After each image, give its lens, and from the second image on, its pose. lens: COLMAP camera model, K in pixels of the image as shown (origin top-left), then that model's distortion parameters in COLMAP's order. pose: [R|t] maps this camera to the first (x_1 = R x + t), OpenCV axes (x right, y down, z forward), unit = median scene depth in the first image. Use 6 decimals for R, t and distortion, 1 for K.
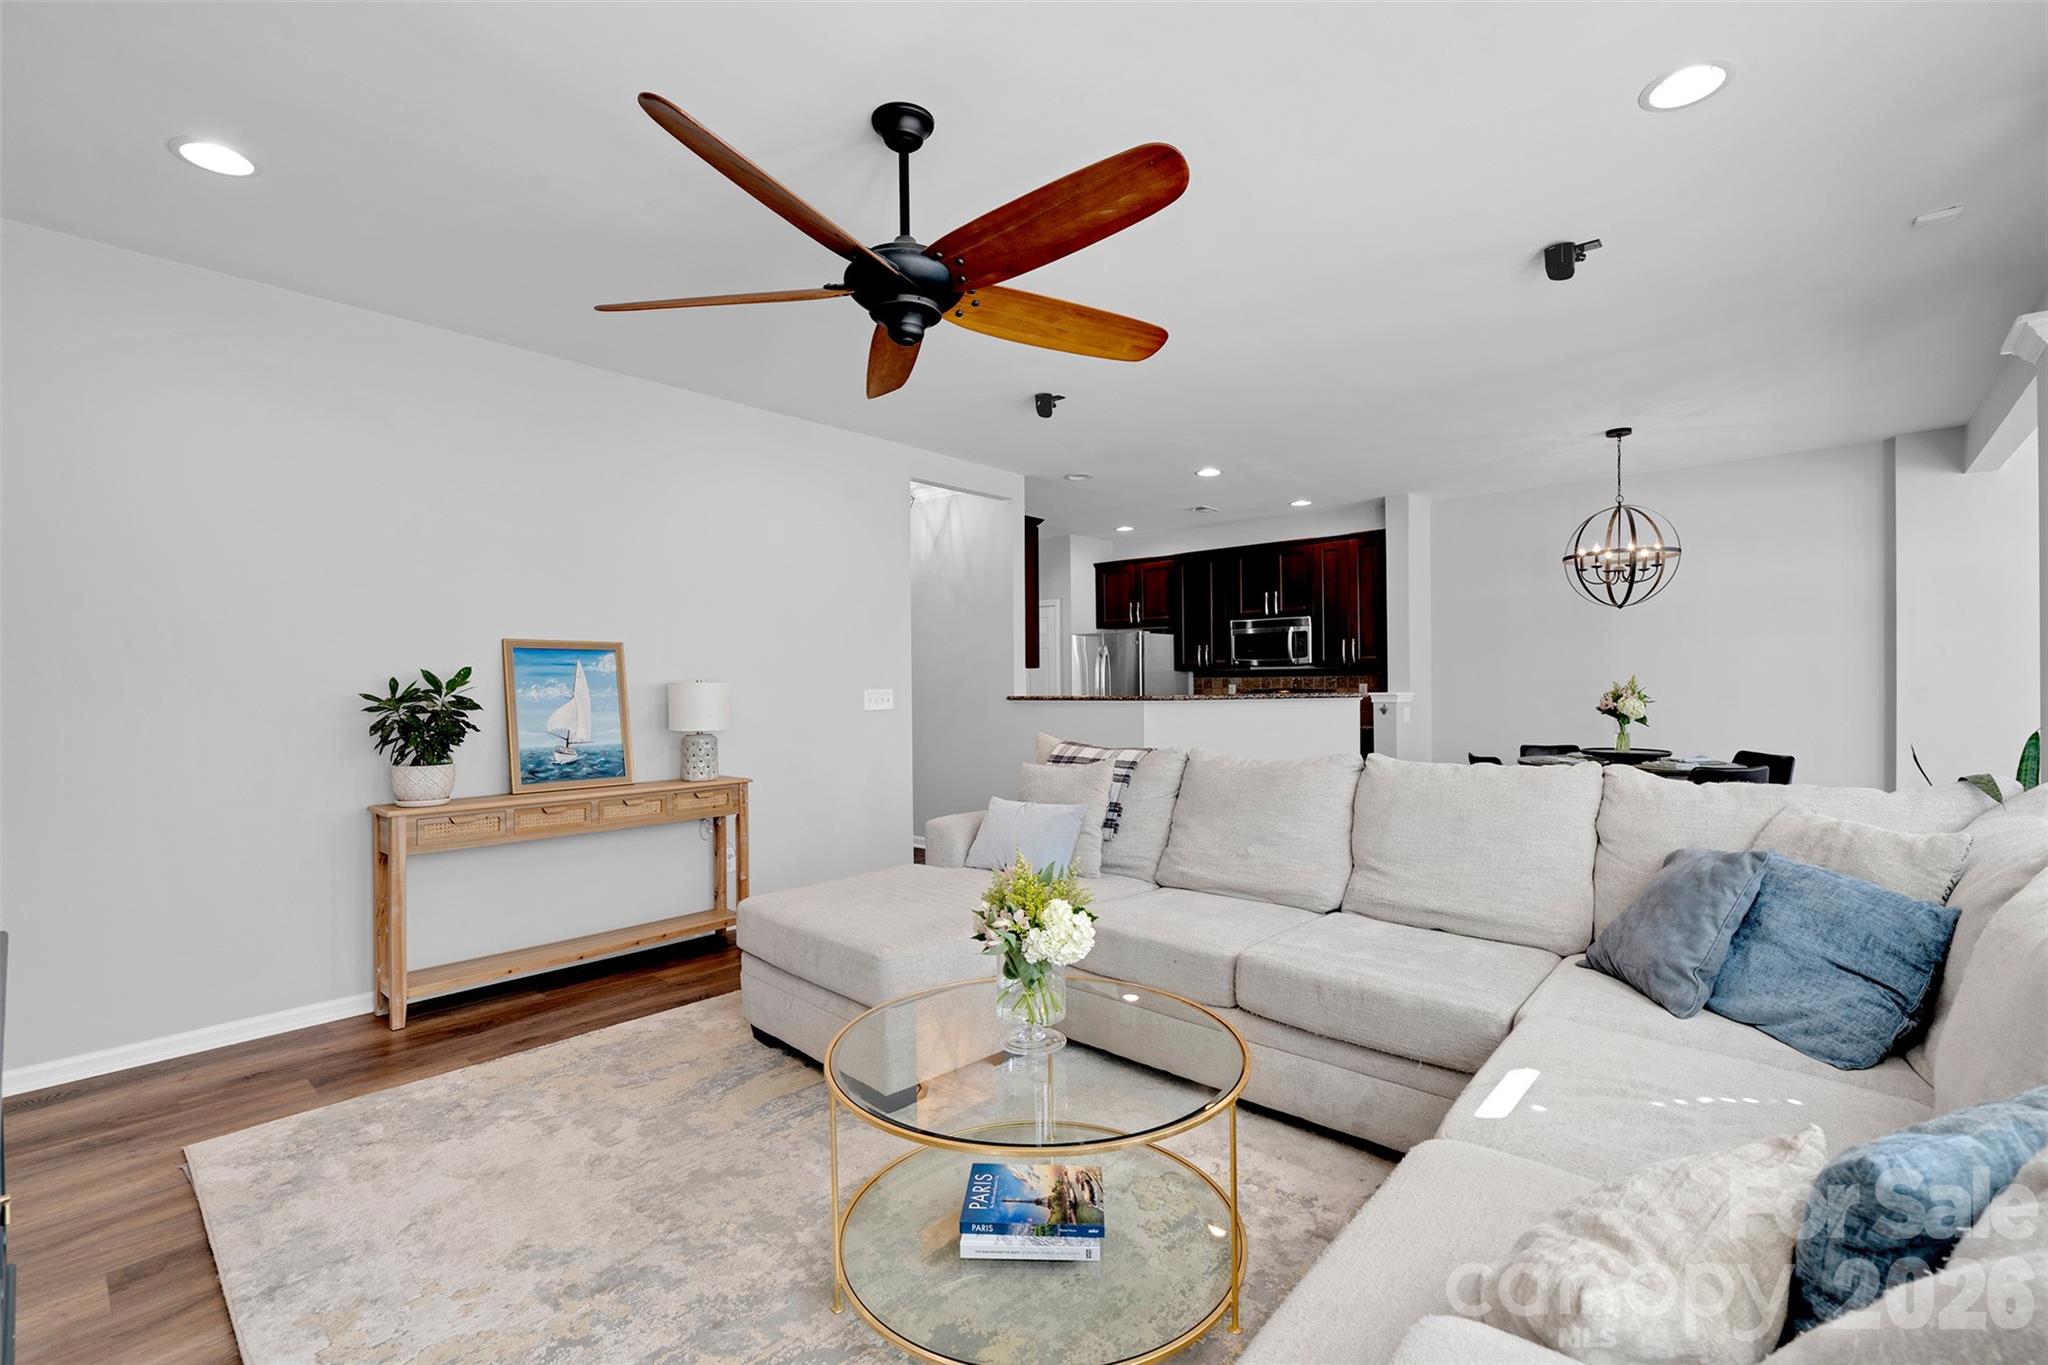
lens RADIAL K [[900.5, 0, 1024.8], [0, 900.5, 690.7], [0, 0, 1]] dist [0.006024, 0.001820]
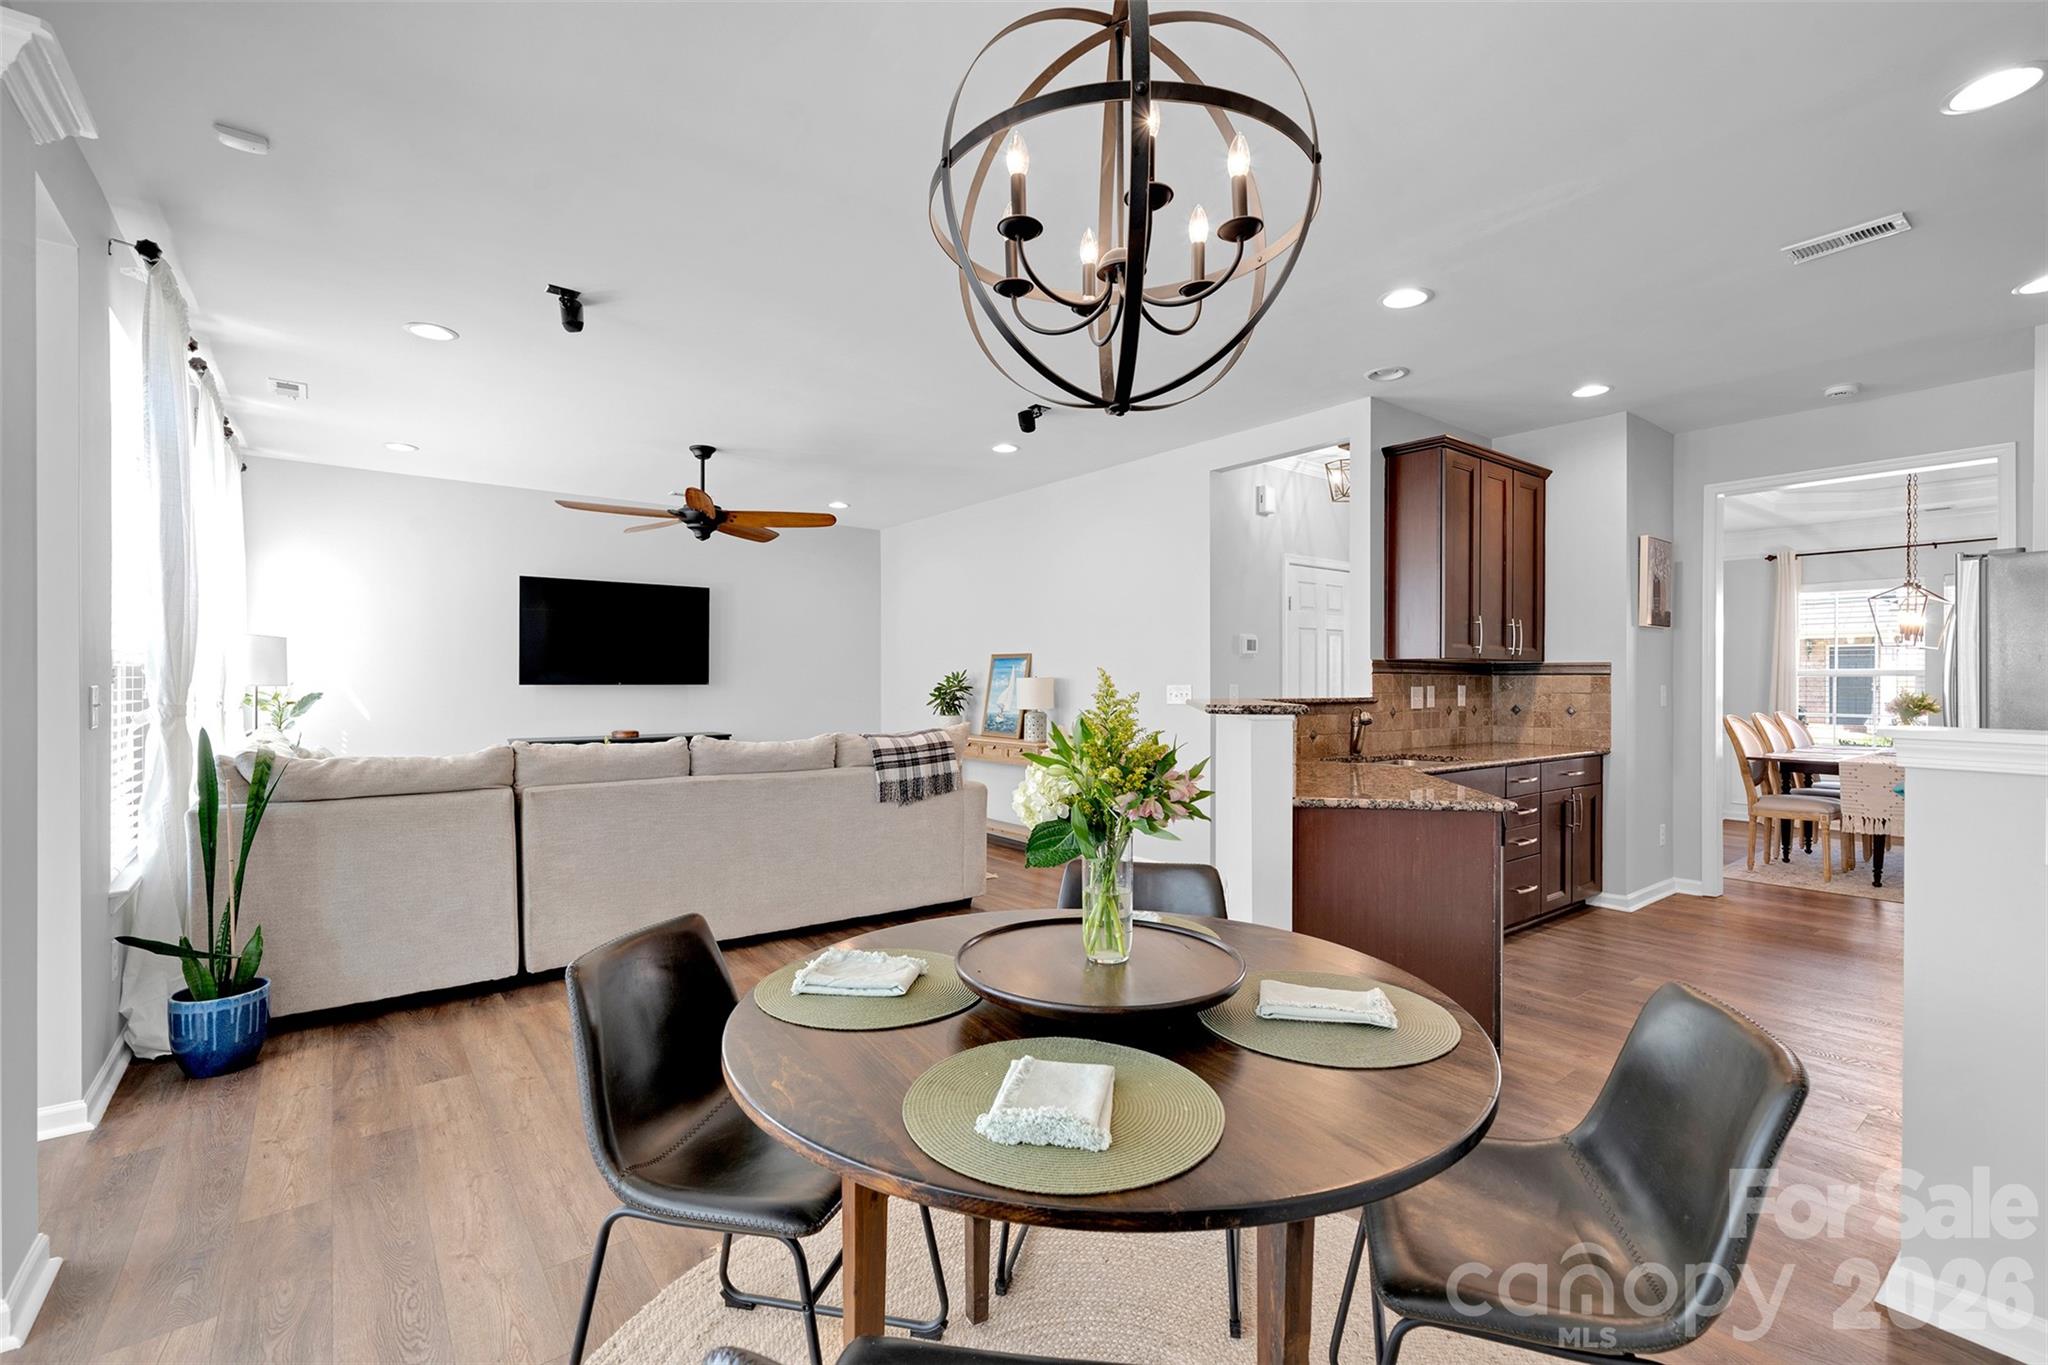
lens RADIAL K [[900.5, 0, 1027.7], [0, 900.5, 679.7], [0, 0, 1]] dist [0.006024, 0.001820]
pose [[-0.176926, 0.009620, -0.984177, 1.244758], [-0.006004, 0.999923, 0.010853, -0.024140], [0.984206, 0.007829, -0.176854, 1.362954]]
